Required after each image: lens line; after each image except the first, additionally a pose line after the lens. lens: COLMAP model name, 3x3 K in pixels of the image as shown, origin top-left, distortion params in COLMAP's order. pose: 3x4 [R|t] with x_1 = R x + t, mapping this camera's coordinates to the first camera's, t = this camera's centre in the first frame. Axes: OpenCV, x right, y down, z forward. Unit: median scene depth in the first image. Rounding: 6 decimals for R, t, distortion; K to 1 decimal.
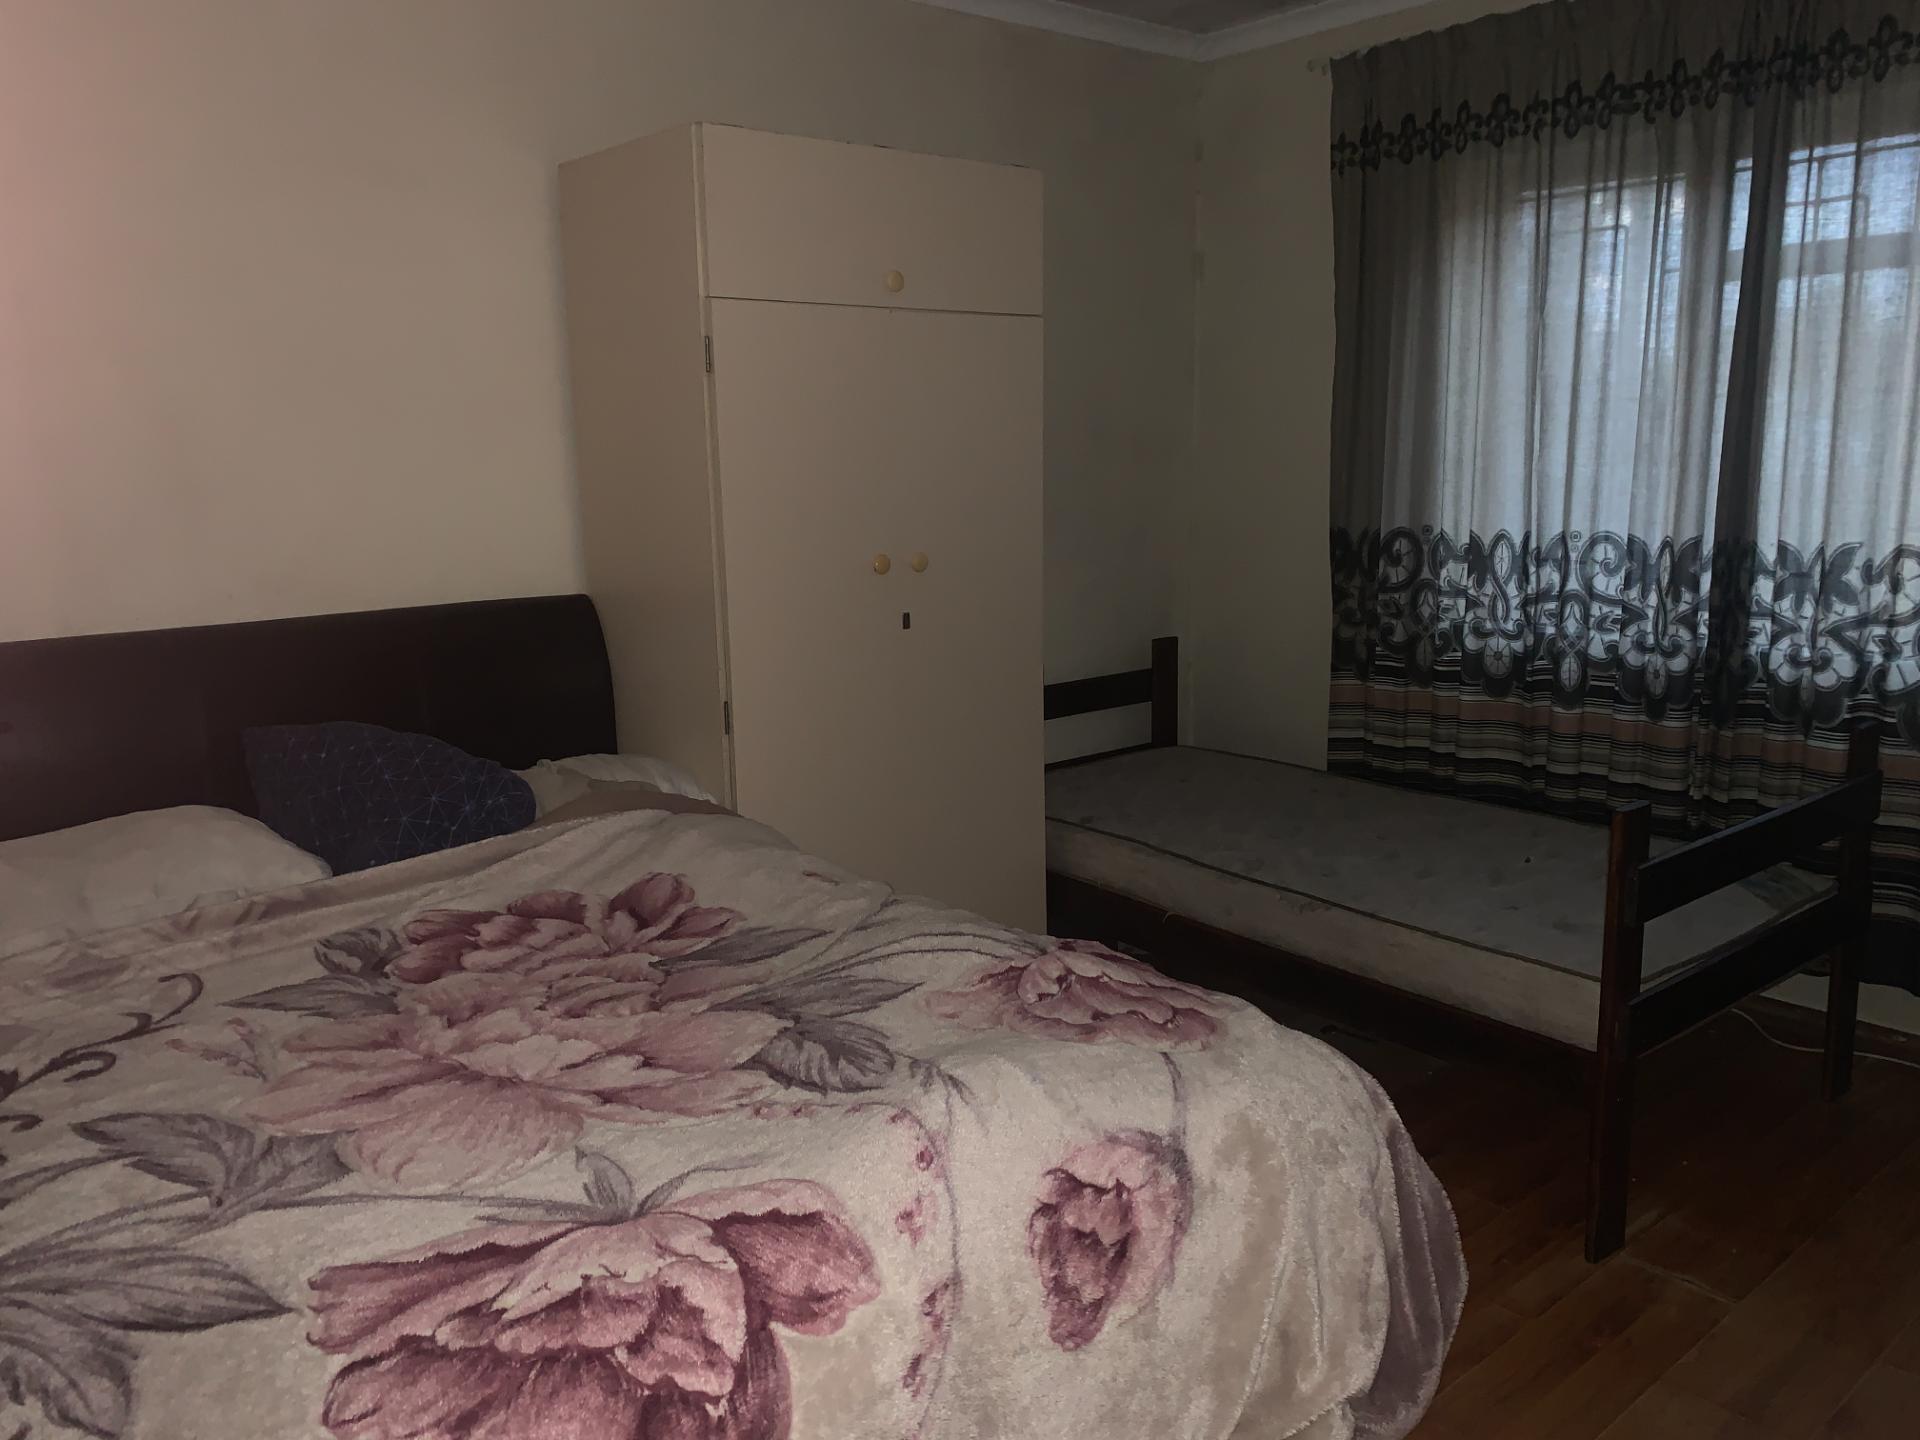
lens RADIAL K [[1467.7, 0, 947.6], [0, 1467.7, 722.4], [0, 0, 1]] dist [0.045759, -0.041108]
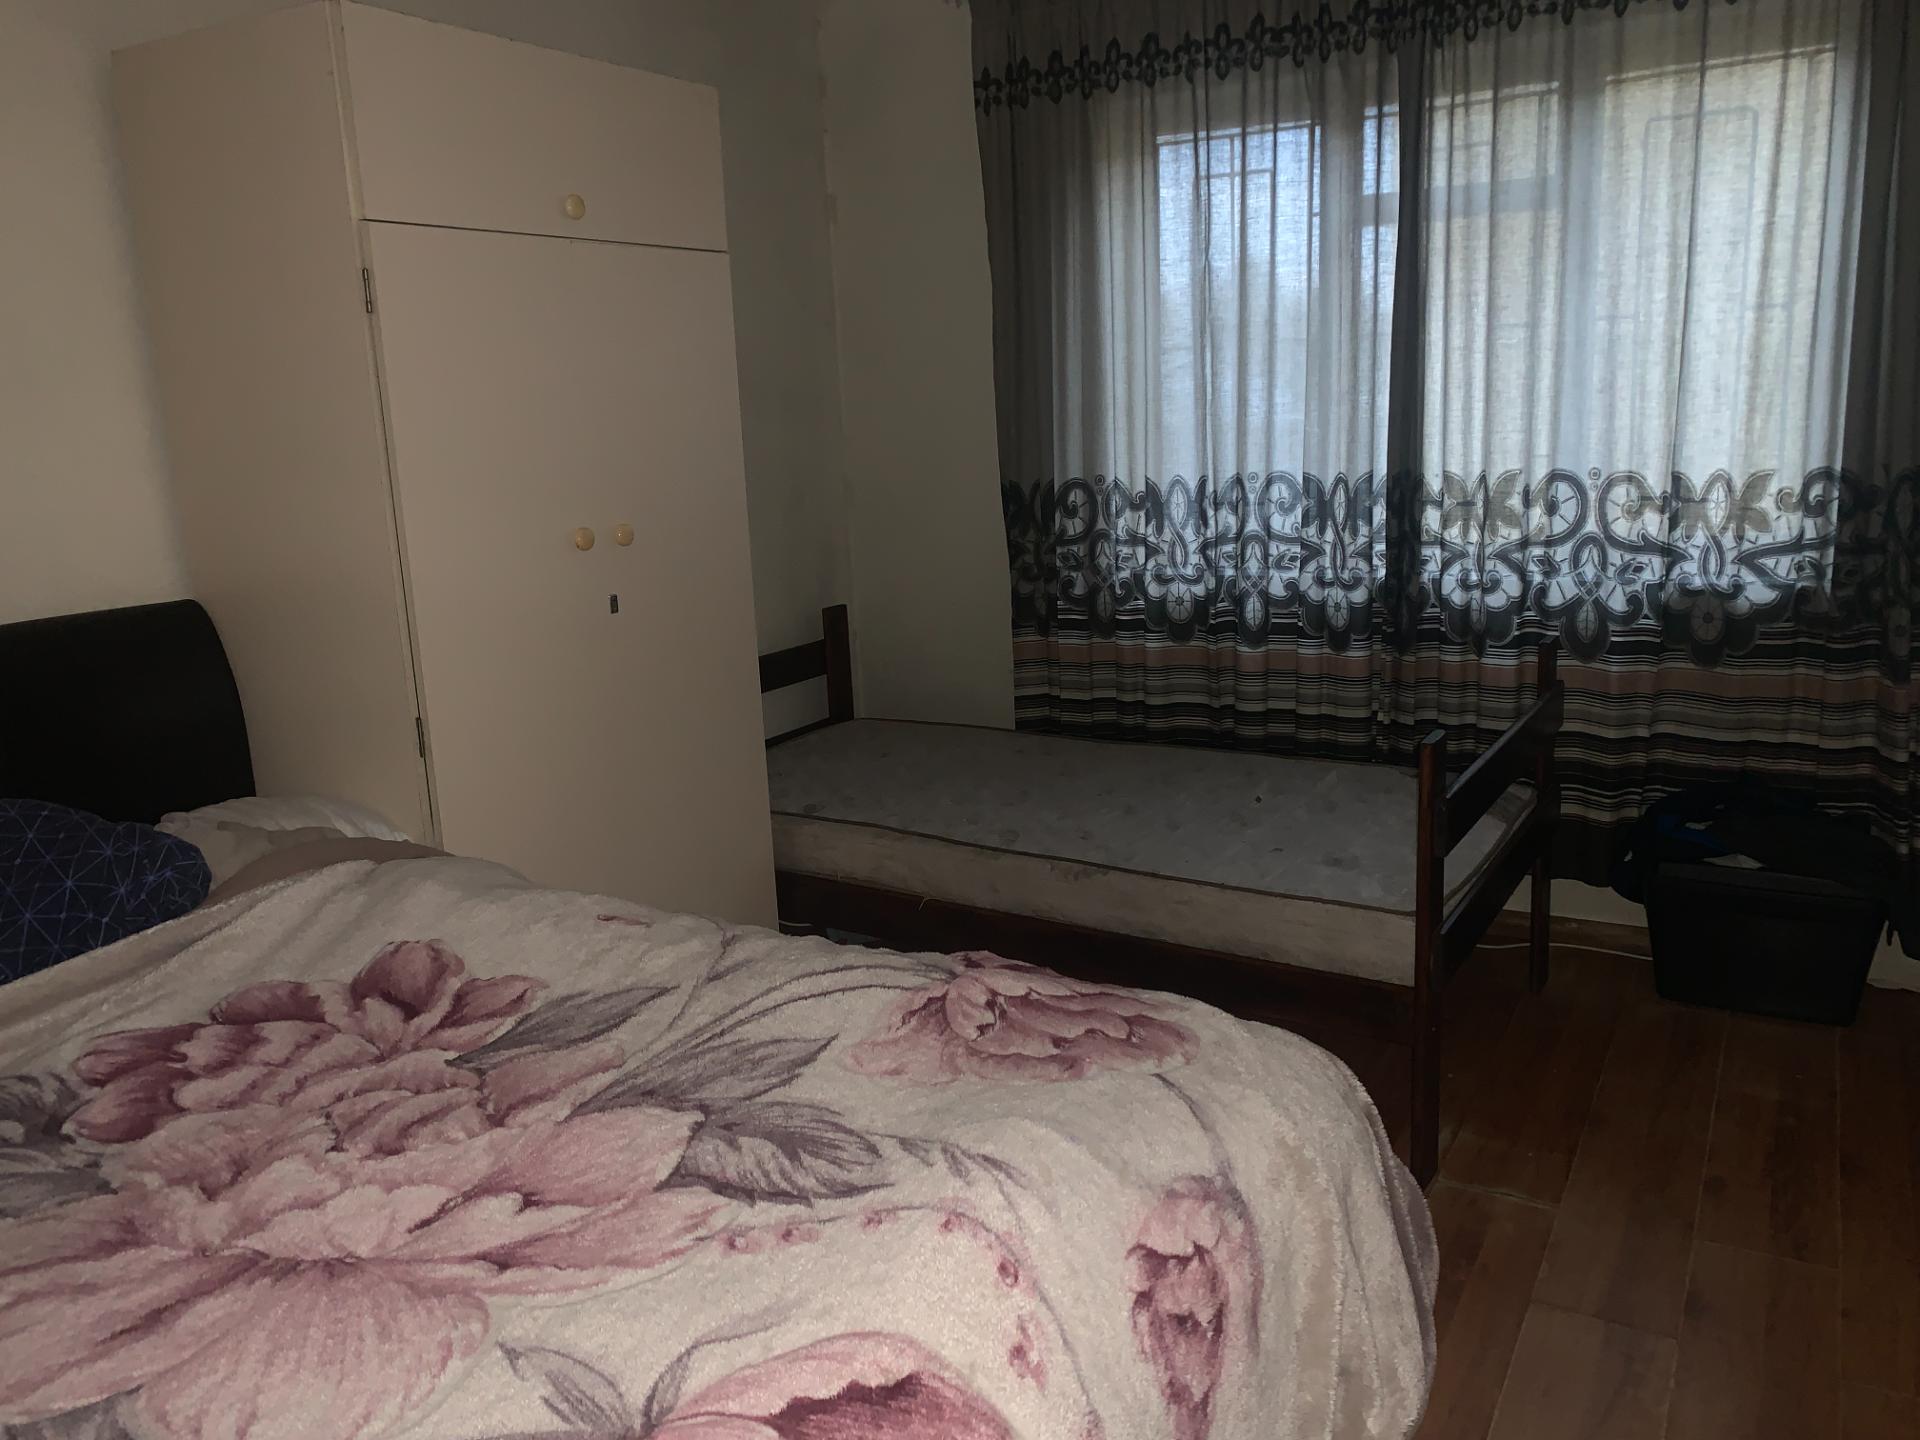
lens RADIAL K [[1472.9, 0, 934.6], [0, 1472.9, 718.1], [0, 0, 1]] dist [0.008395, 0.005282]
pose [[0.945703, -0.093379, 0.311329, -0.130951], [0.088677, 0.995631, 0.029259, -0.012035], [-0.312701, -0.000063, 0.949852, 0.127527]]
